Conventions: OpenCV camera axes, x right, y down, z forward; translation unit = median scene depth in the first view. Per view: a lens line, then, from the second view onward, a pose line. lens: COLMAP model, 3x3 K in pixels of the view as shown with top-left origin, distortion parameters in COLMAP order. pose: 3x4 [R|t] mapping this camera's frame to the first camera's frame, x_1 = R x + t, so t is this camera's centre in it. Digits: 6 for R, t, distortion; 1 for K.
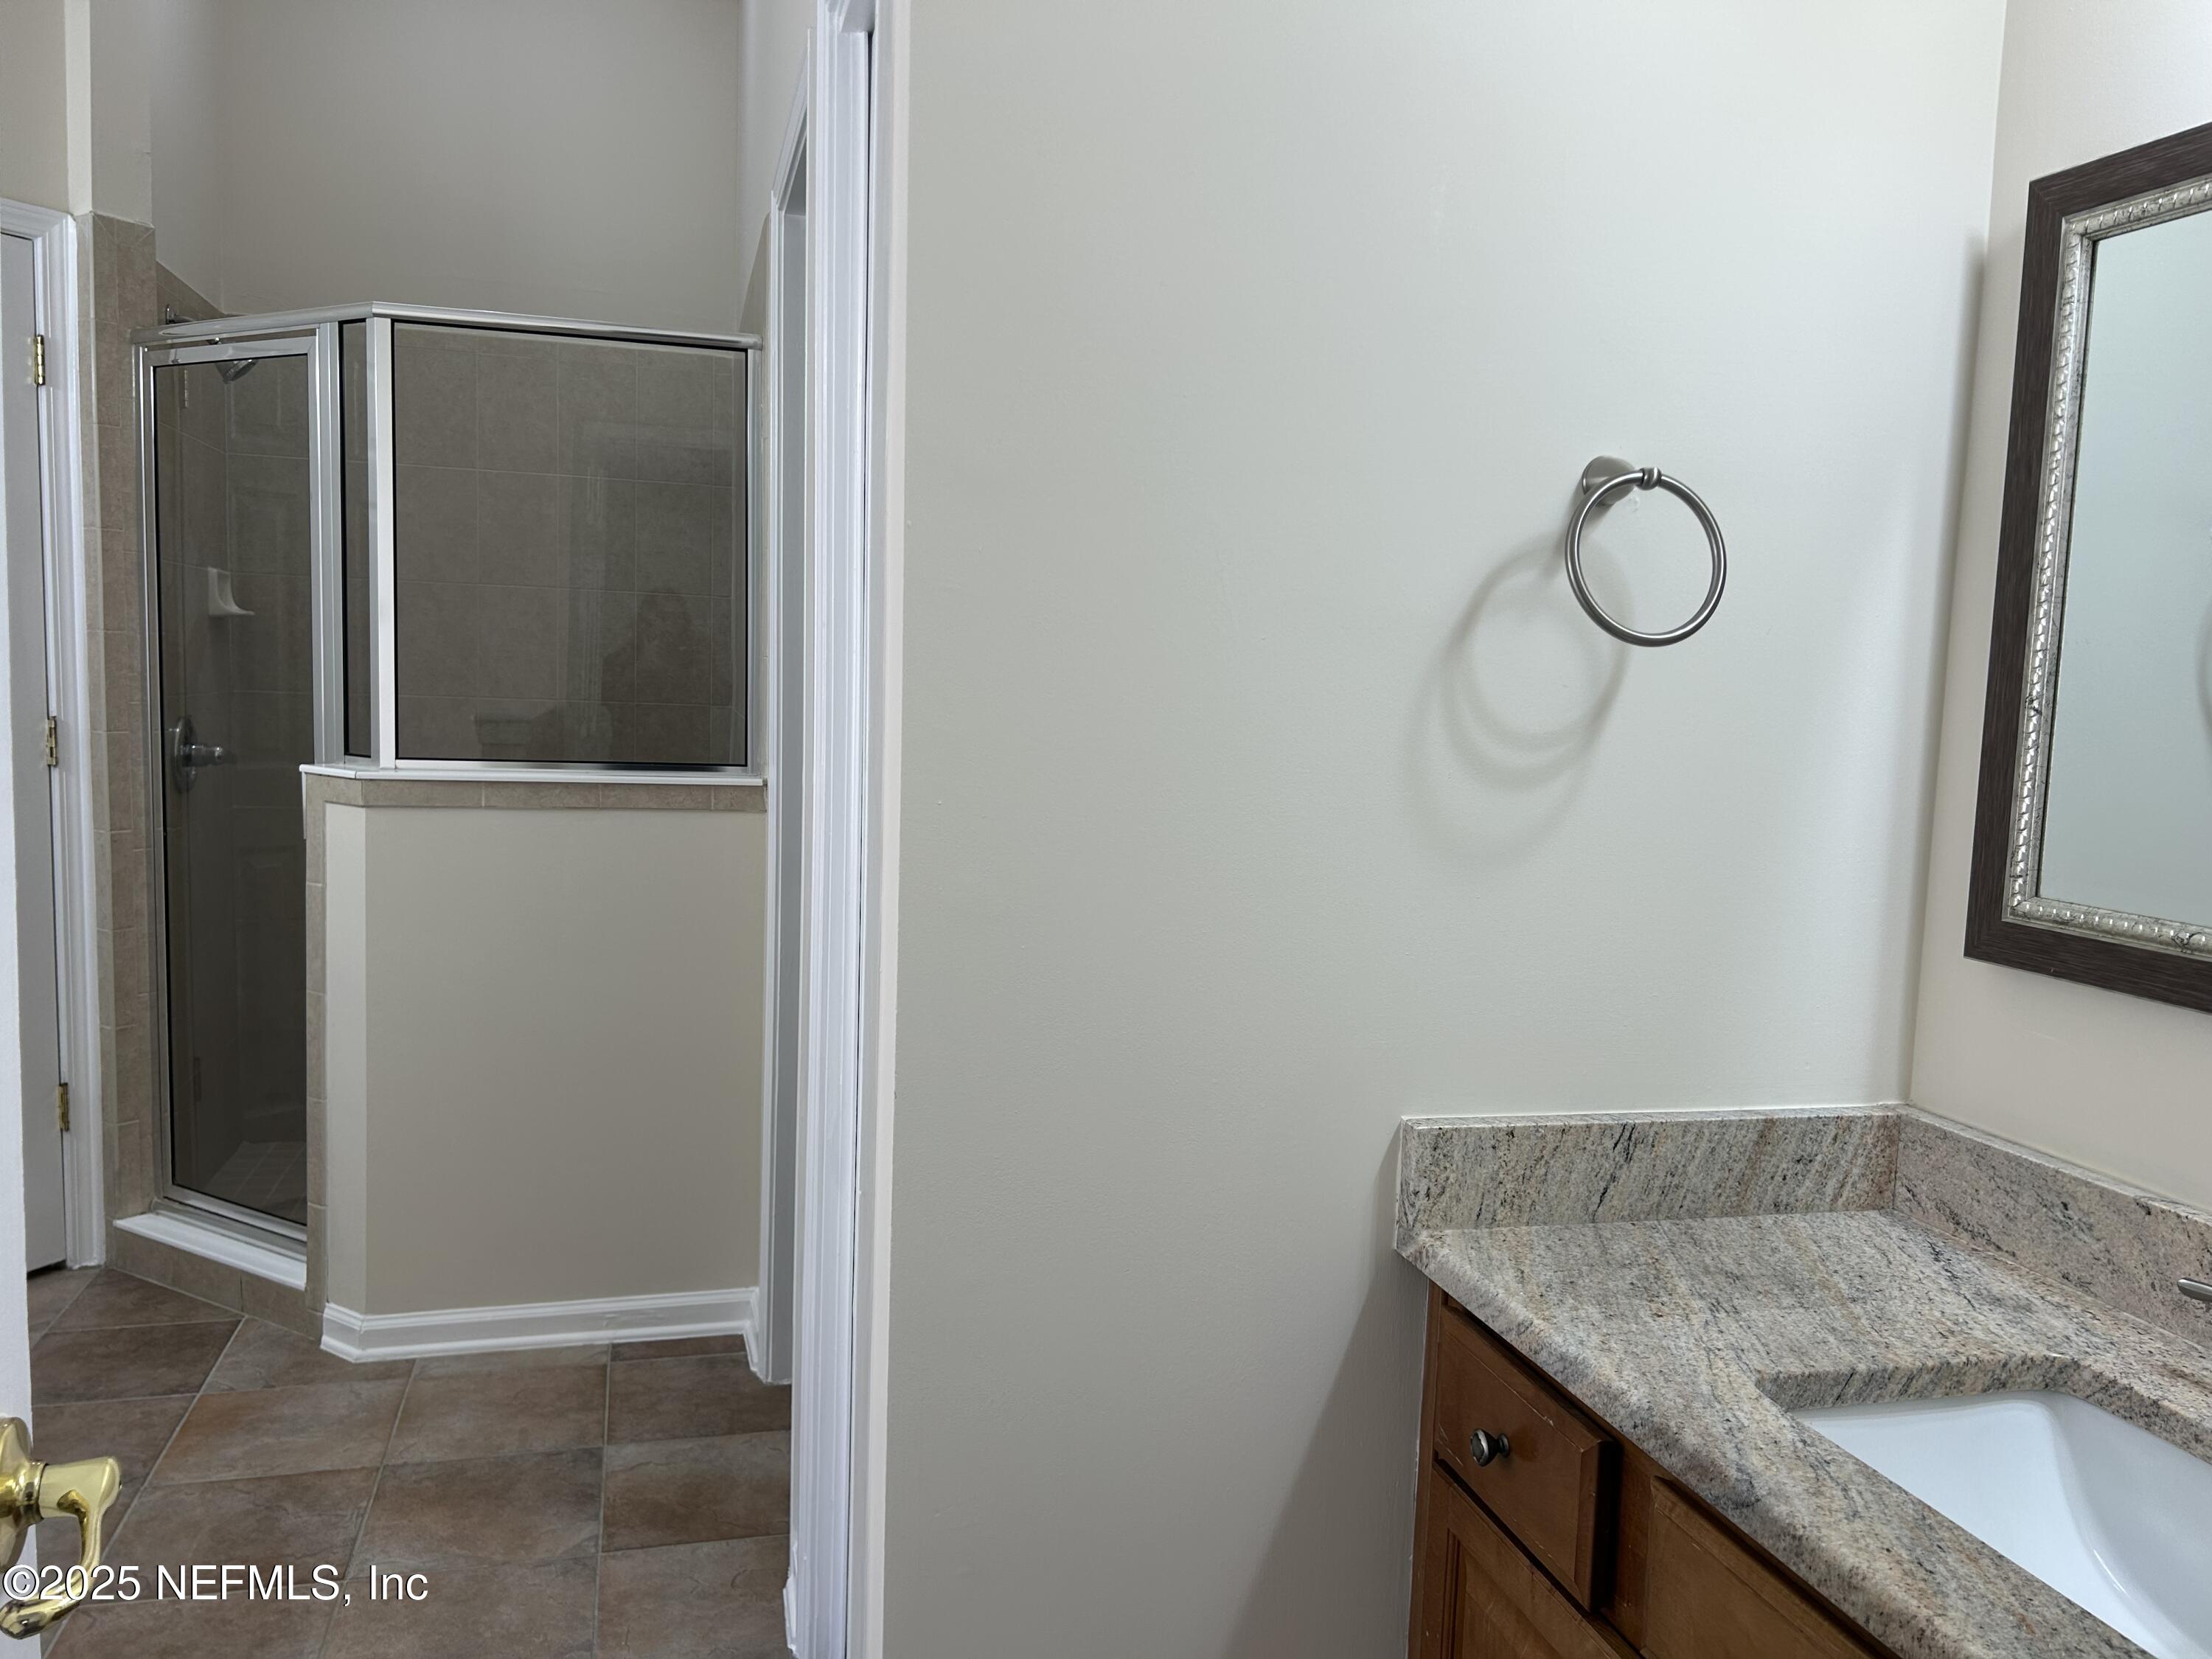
lens RADIAL K [[1651.6, 0, 1101.6], [0, 1651.6, 844.6], [0, 0, 1]] dist [0.089529, -0.101060]
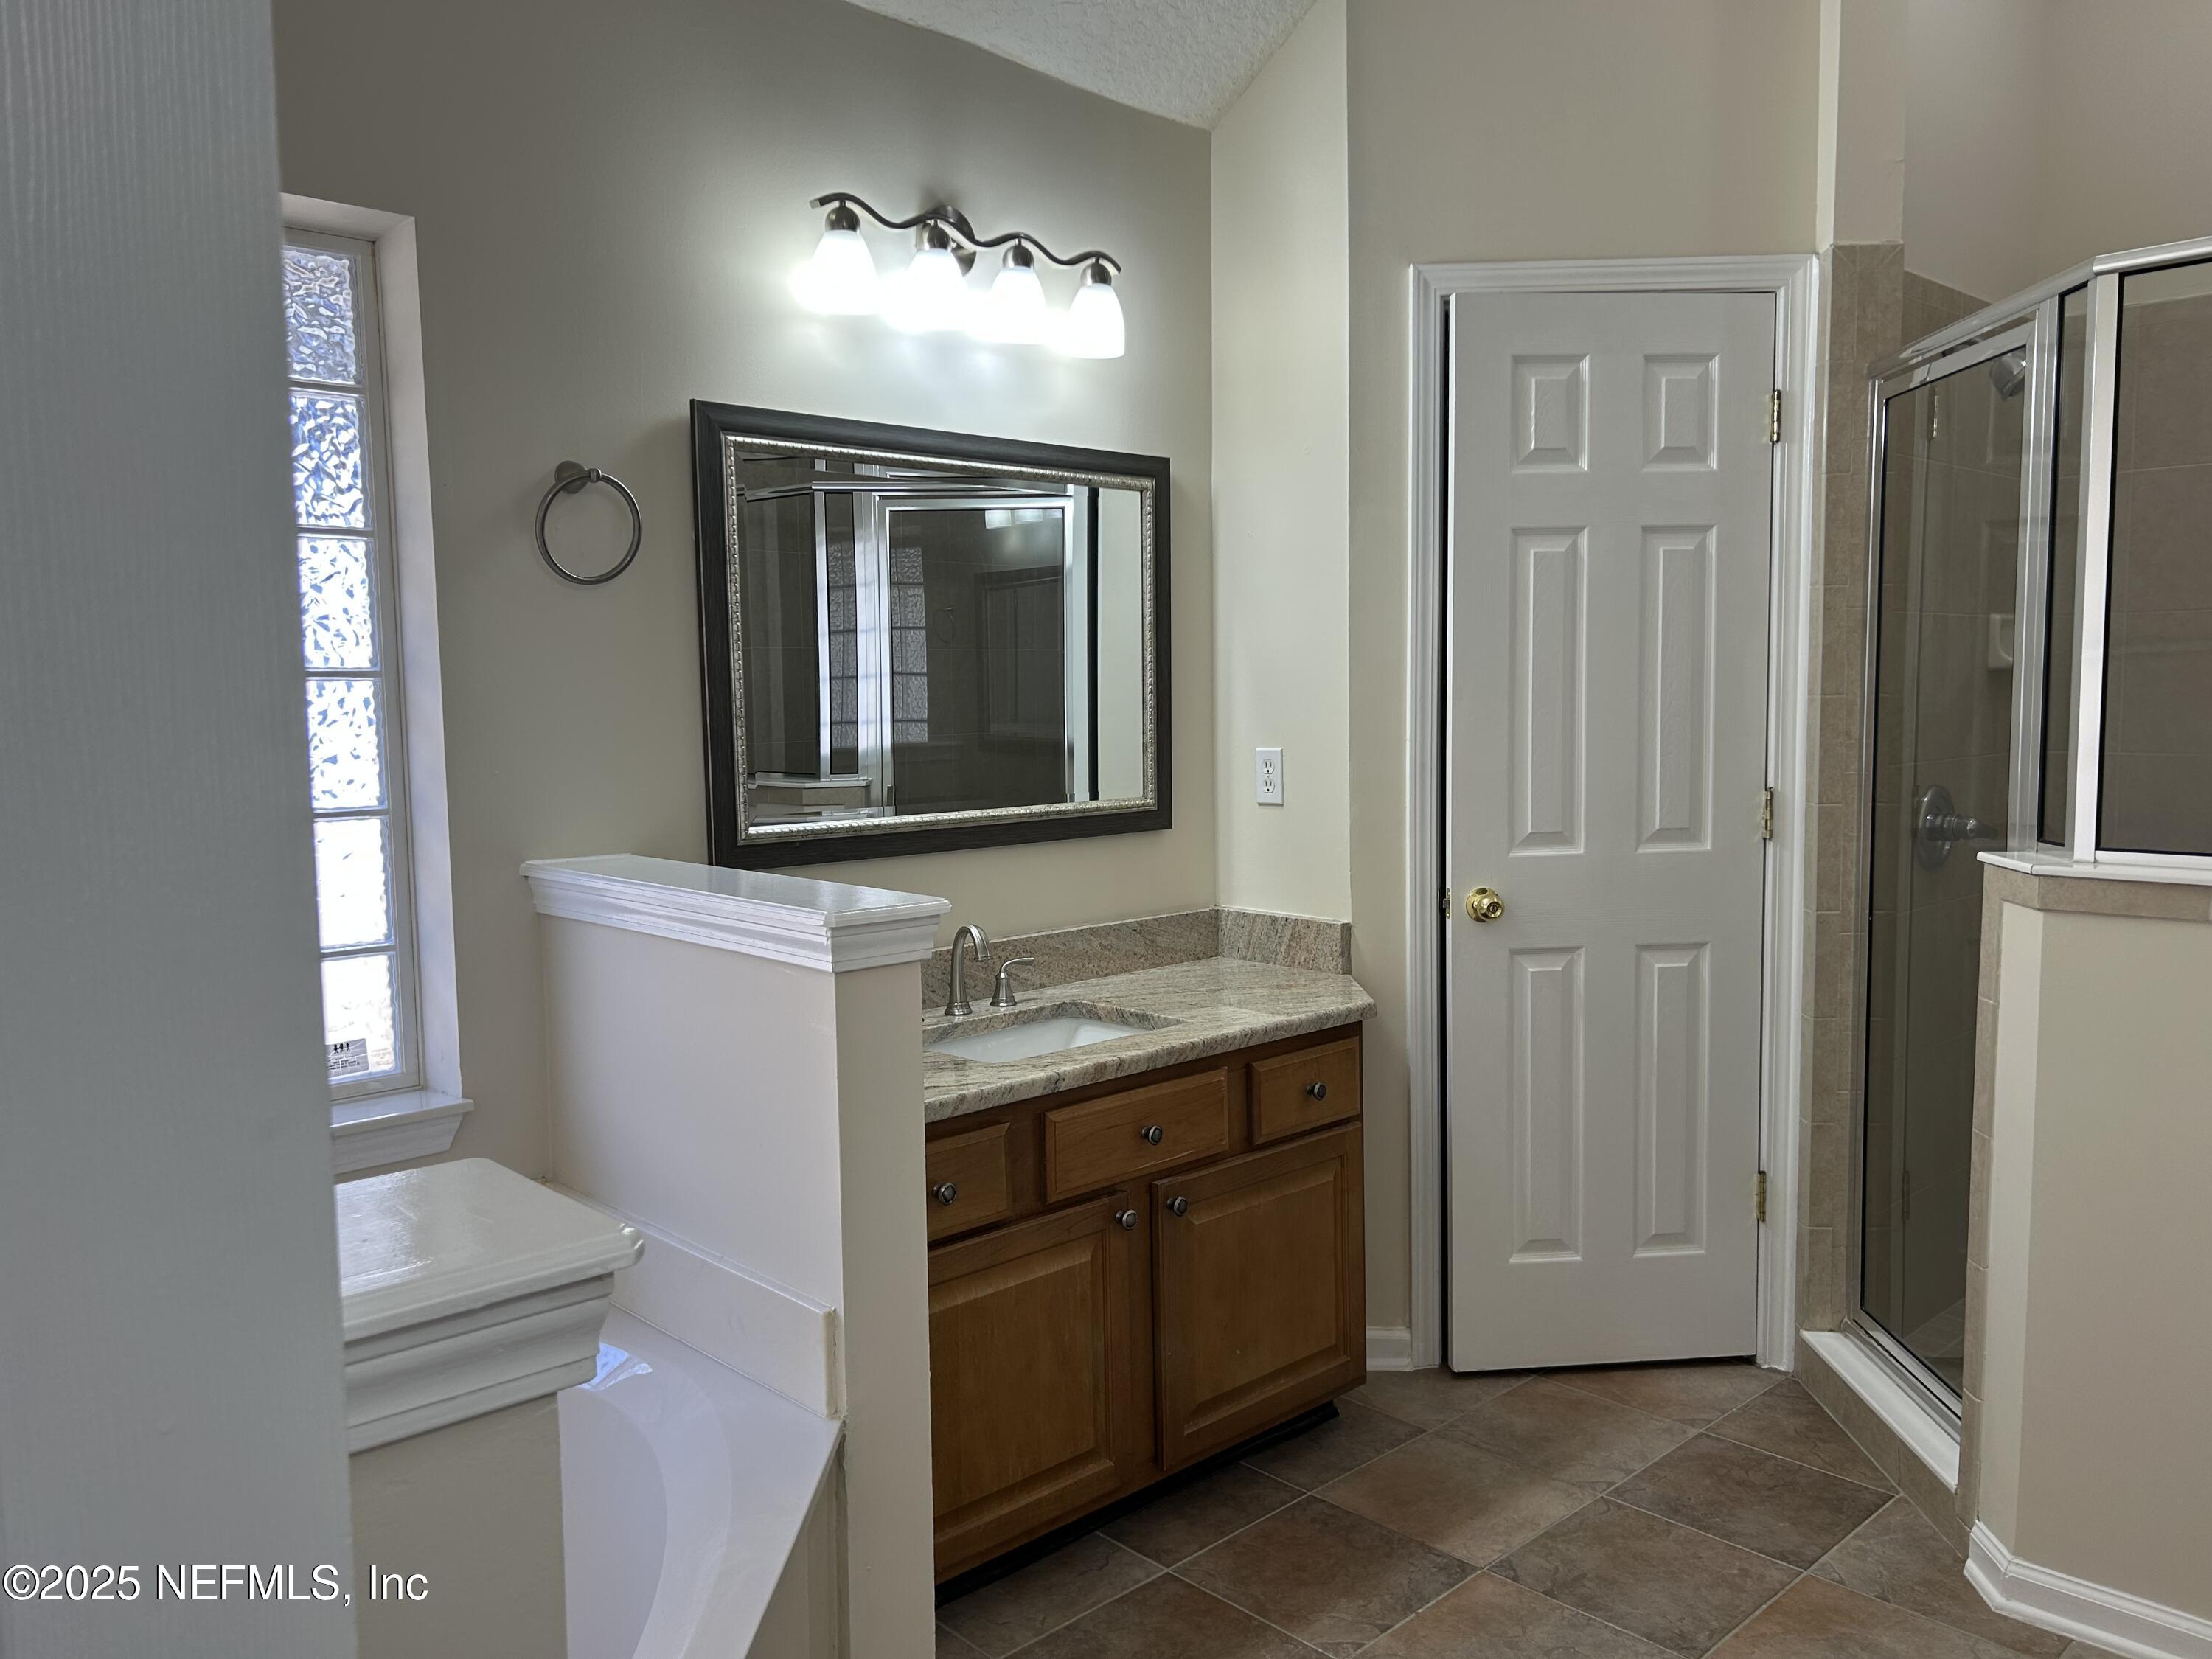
lens RADIAL K [[1651.6, 0, 1101.6], [0, 1651.6, 844.6], [0, 0, 1]] dist [0.089529, -0.101060]
pose [[0.468756, 0.040108, -0.882417, 0.040211], [-0.062485, 0.997972, 0.012166, -0.032566], [0.881115, 0.049435, 0.470311, 0.226271]]
